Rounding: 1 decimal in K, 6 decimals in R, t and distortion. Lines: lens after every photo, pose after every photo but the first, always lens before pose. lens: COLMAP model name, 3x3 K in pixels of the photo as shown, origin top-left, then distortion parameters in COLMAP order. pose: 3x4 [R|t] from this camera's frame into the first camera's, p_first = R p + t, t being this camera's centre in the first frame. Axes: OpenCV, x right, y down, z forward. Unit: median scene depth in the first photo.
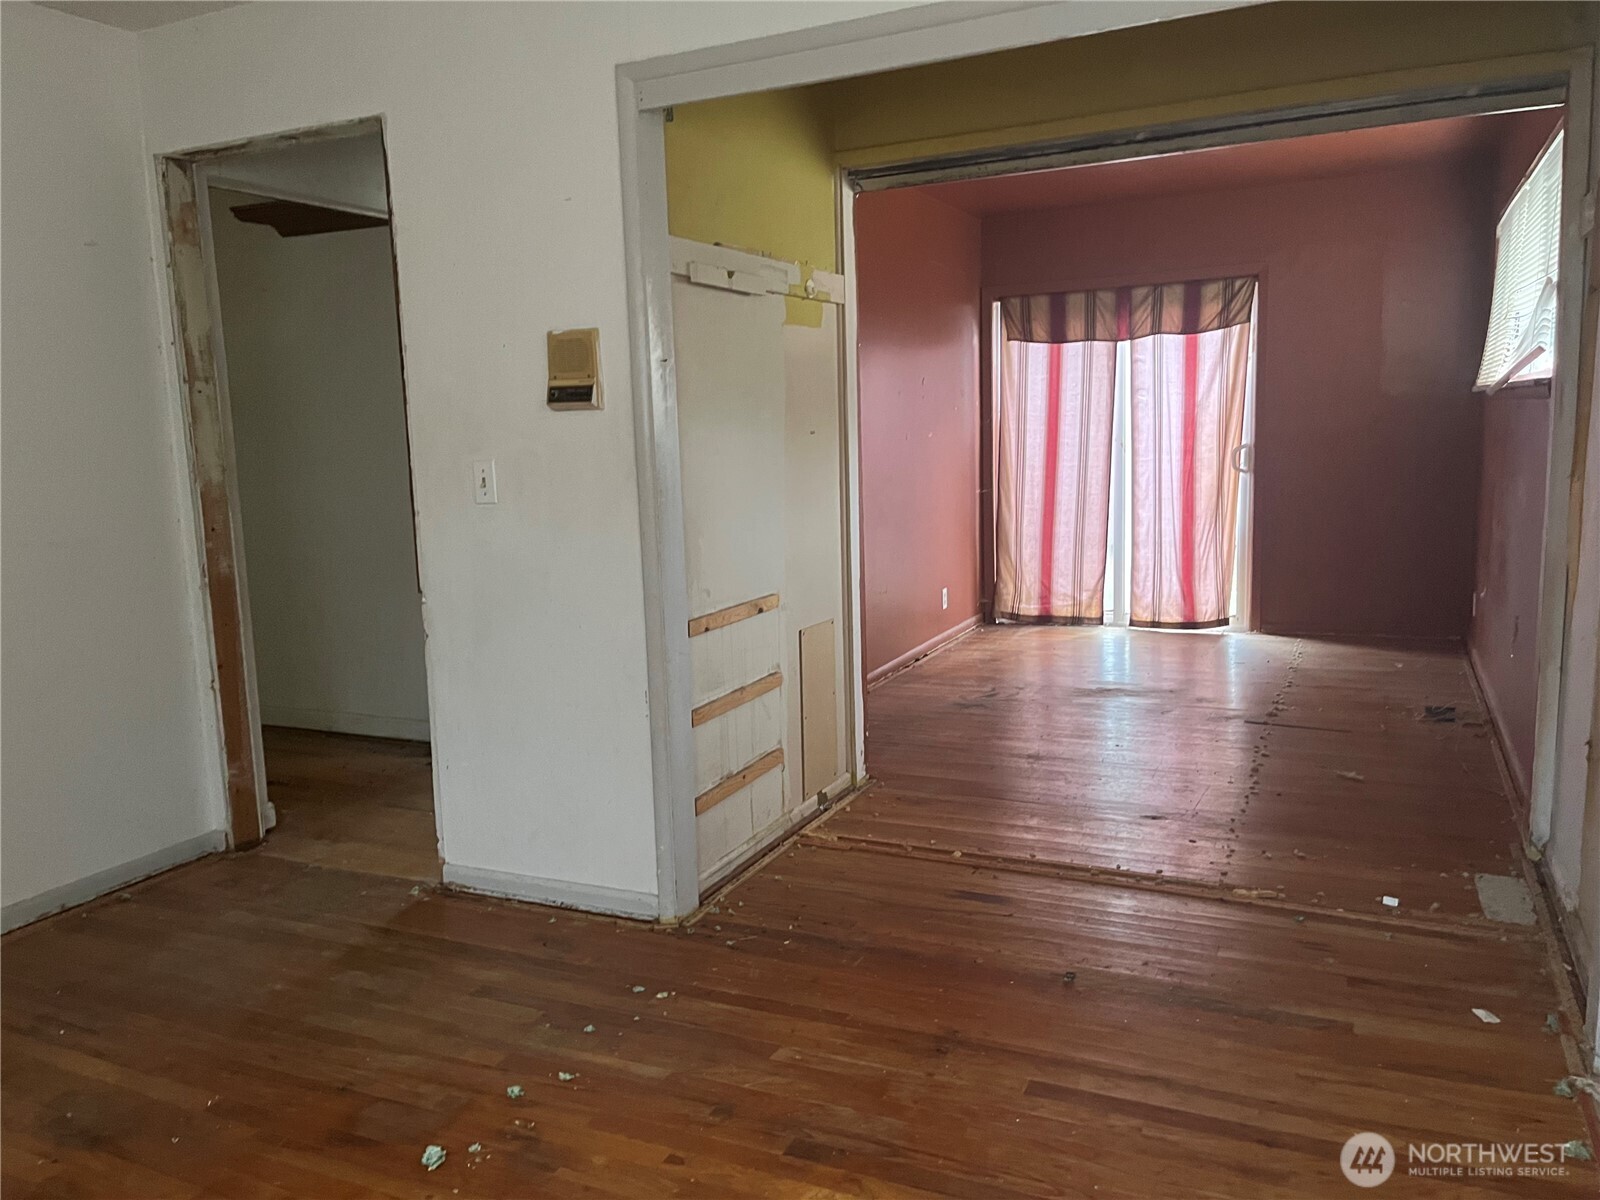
lens RADIAL K [[1213.1, 0, 793.8], [0, 1213.1, 602.9], [0, 0, 1]] dist [0.039982, -0.046038]
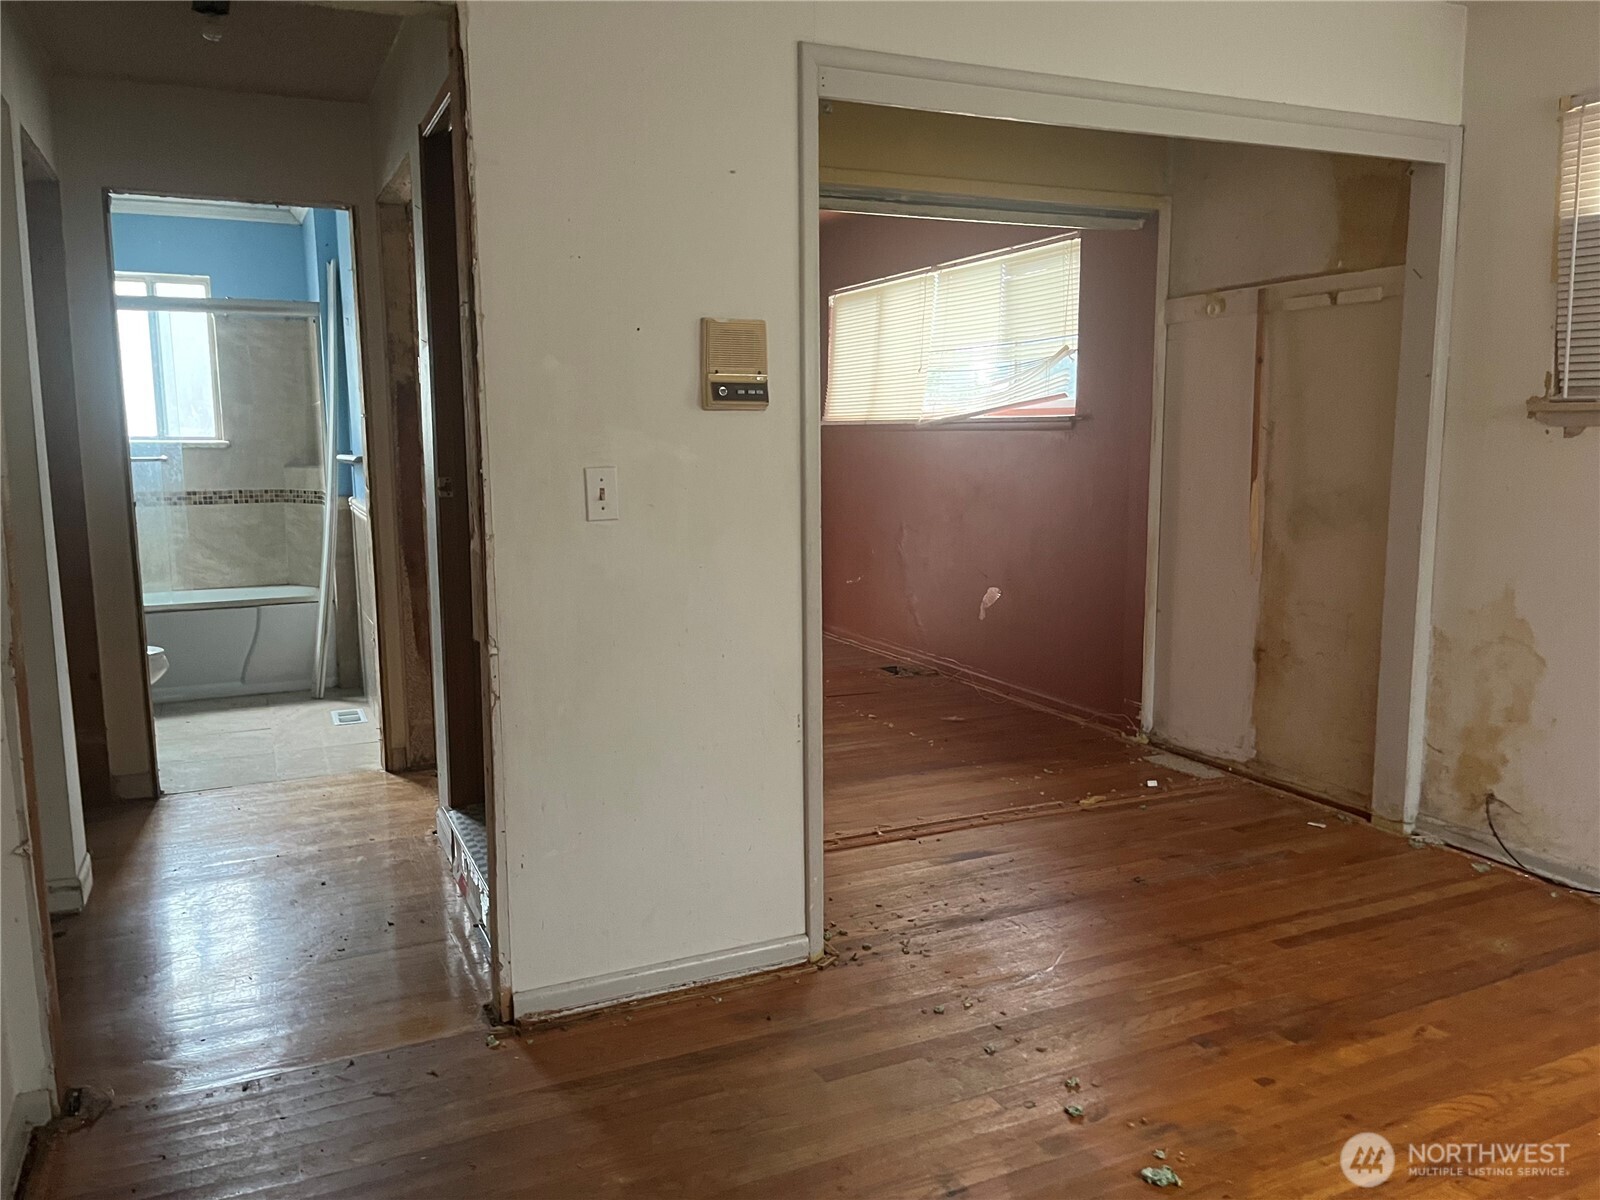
lens RADIAL K [[1213.1, 0, 796.1], [0, 1213.1, 598.5], [0, 0, 1]] dist [0.039982, -0.046038]
pose [[0.641541, -0.078077, 0.763105, -0.836230], [0.098502, 0.994956, 0.018988, -0.034053], [-0.760738, 0.062985, 0.645996, 0.401767]]
